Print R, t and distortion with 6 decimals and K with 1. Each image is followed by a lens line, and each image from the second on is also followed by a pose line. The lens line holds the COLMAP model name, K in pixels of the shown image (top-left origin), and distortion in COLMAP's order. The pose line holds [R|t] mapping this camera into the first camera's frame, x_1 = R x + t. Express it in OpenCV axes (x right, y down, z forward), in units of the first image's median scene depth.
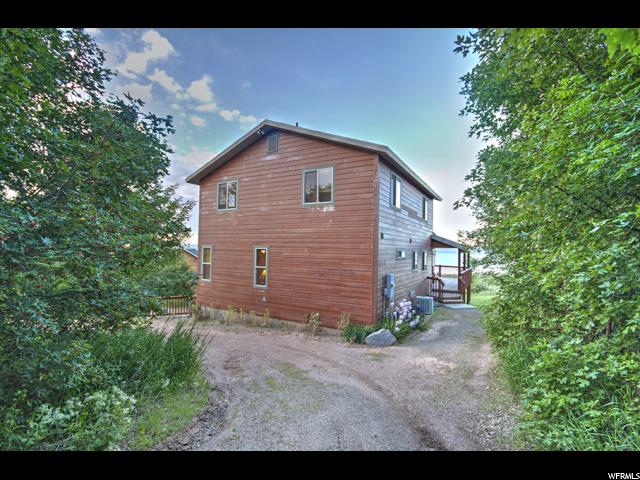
lens RADIAL K [[299.1, 0, 321.9], [0, 299.1, 238.7], [0, 0, 1]] dist [-0.004991, 0.000352]
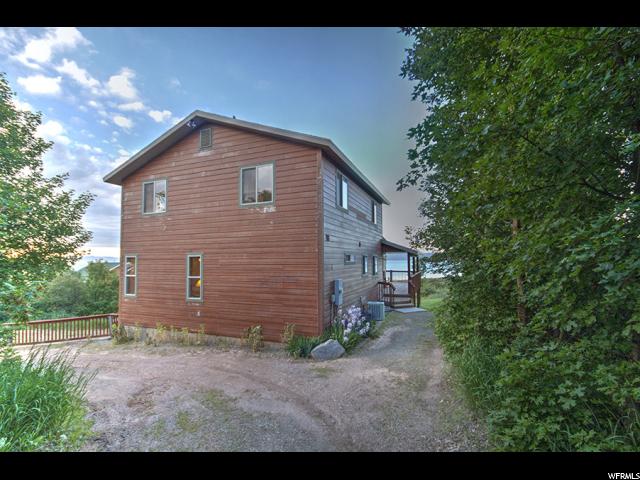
lens RADIAL K [[299.1, 0, 319.5], [0, 299.1, 241.8], [0, 0, 1]] dist [-0.004991, 0.000352]
pose [[0.989751, -0.020702, 0.141295, 0.047976], [0.023905, 0.999494, -0.021006, 0.022876], [-0.140789, 0.024168, 0.989745, 0.097163]]
